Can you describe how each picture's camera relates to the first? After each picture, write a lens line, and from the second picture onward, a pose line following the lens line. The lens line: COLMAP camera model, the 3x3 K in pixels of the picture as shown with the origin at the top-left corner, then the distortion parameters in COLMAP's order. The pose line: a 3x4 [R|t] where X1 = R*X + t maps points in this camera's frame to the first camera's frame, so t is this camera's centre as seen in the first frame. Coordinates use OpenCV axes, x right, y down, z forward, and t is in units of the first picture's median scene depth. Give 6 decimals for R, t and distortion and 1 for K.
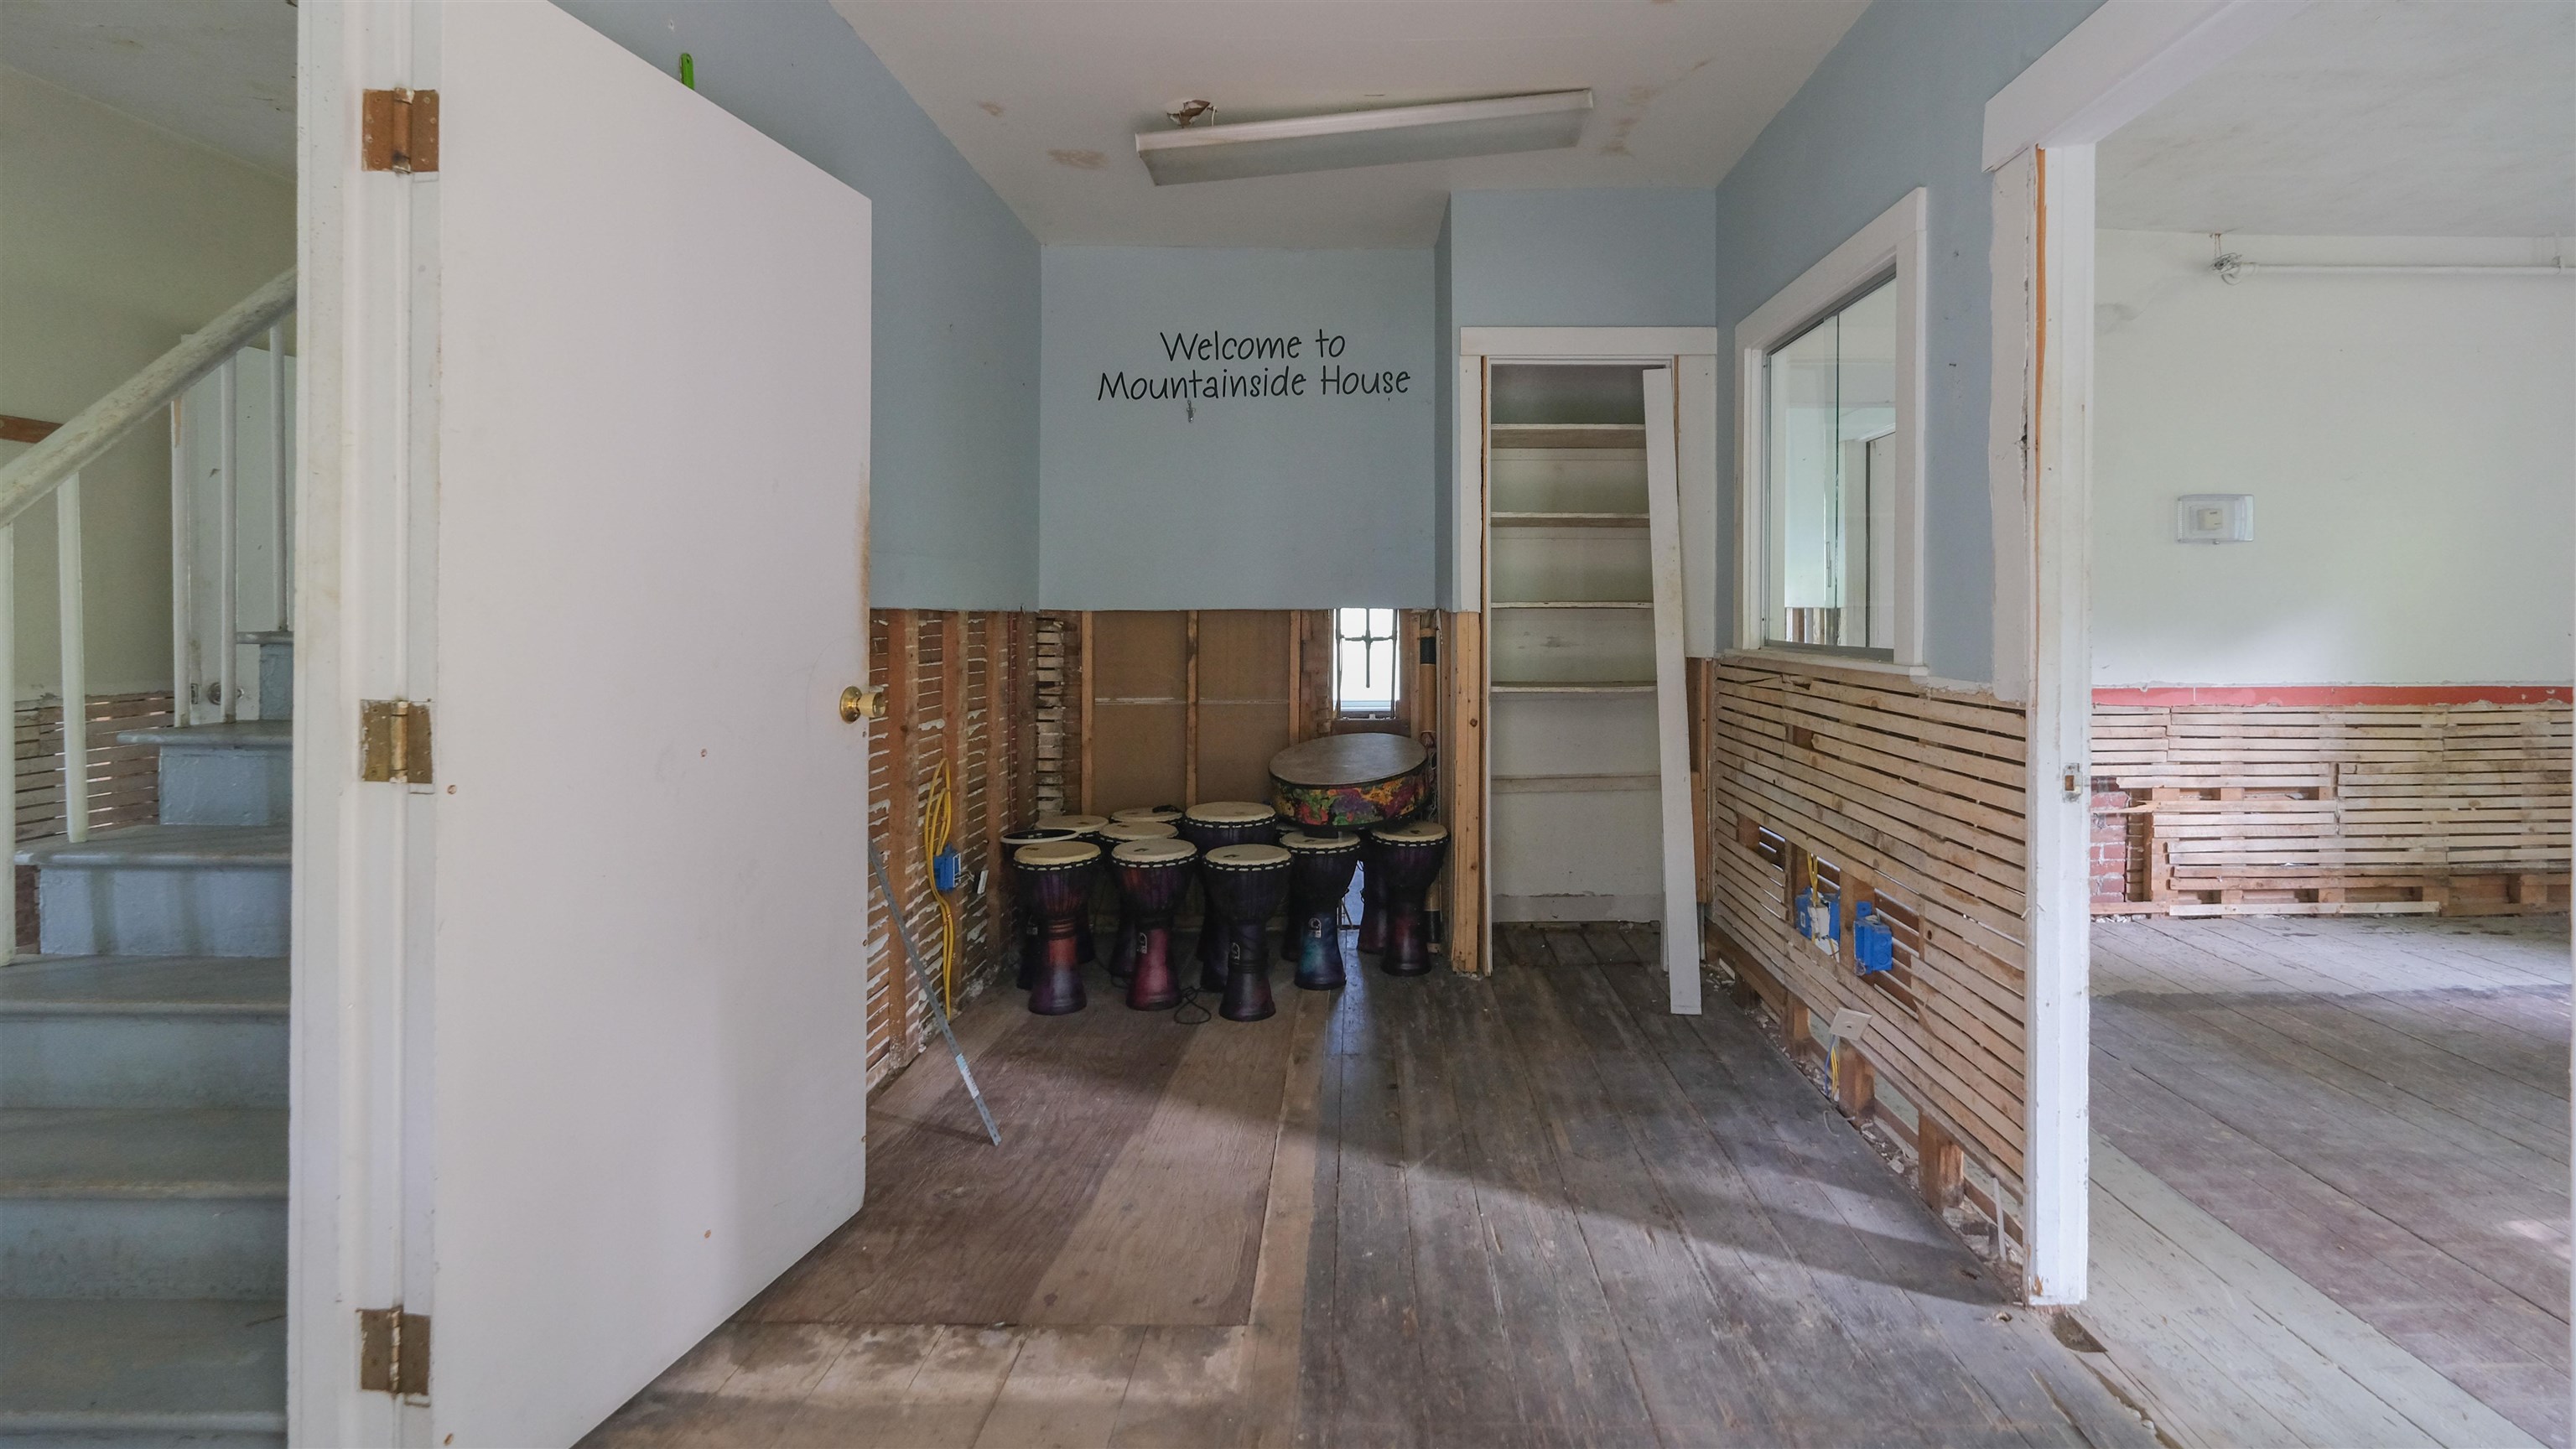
lens RADIAL K [[1153.3, 0, 1287.2], [0, 1153.3, 595.1], [0, 0, 1]] dist [-0.000244, 0.000035]
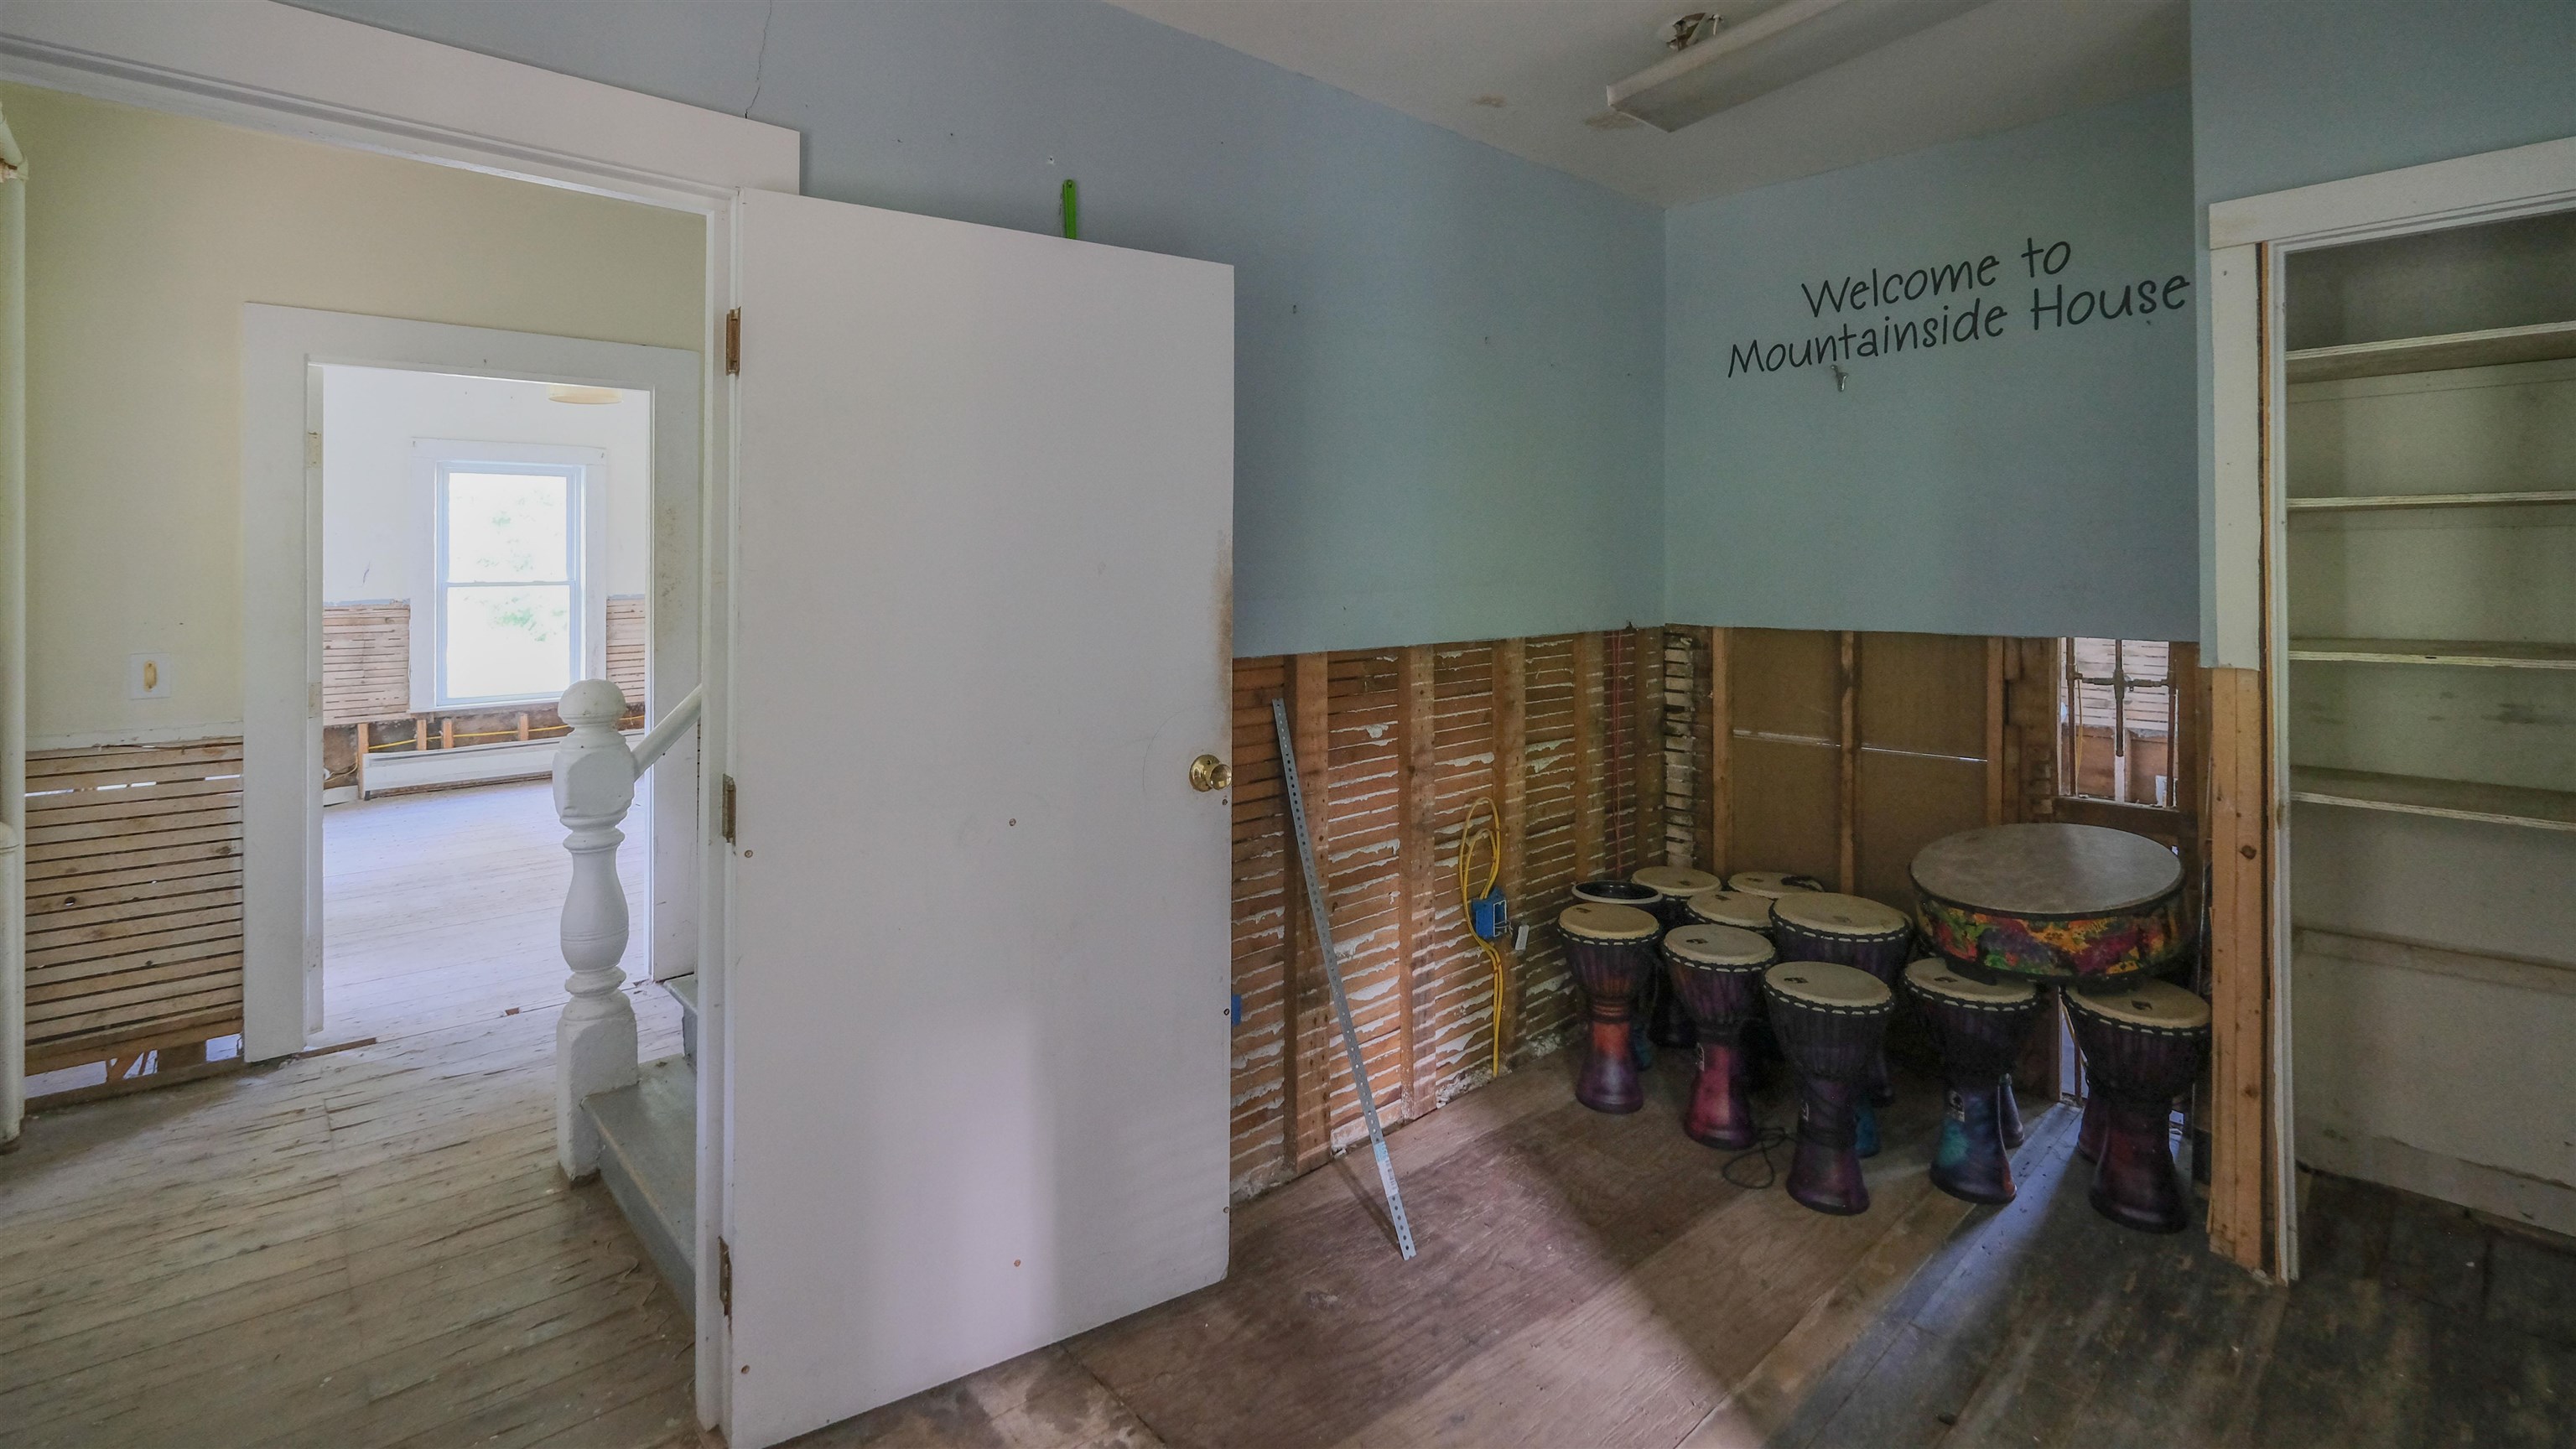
lens RADIAL K [[1114.7, 0, 1421.1], [0, 1114.7, 511.1], [0, 0, 1]] dist [-0.002727, -0.000536]
pose [[0.696687, -0.023727, -0.716983, 0.279541], [0.024843, 0.999651, -0.008942, -0.073345], [0.716945, -0.011582, 0.697033, 0.282034]]
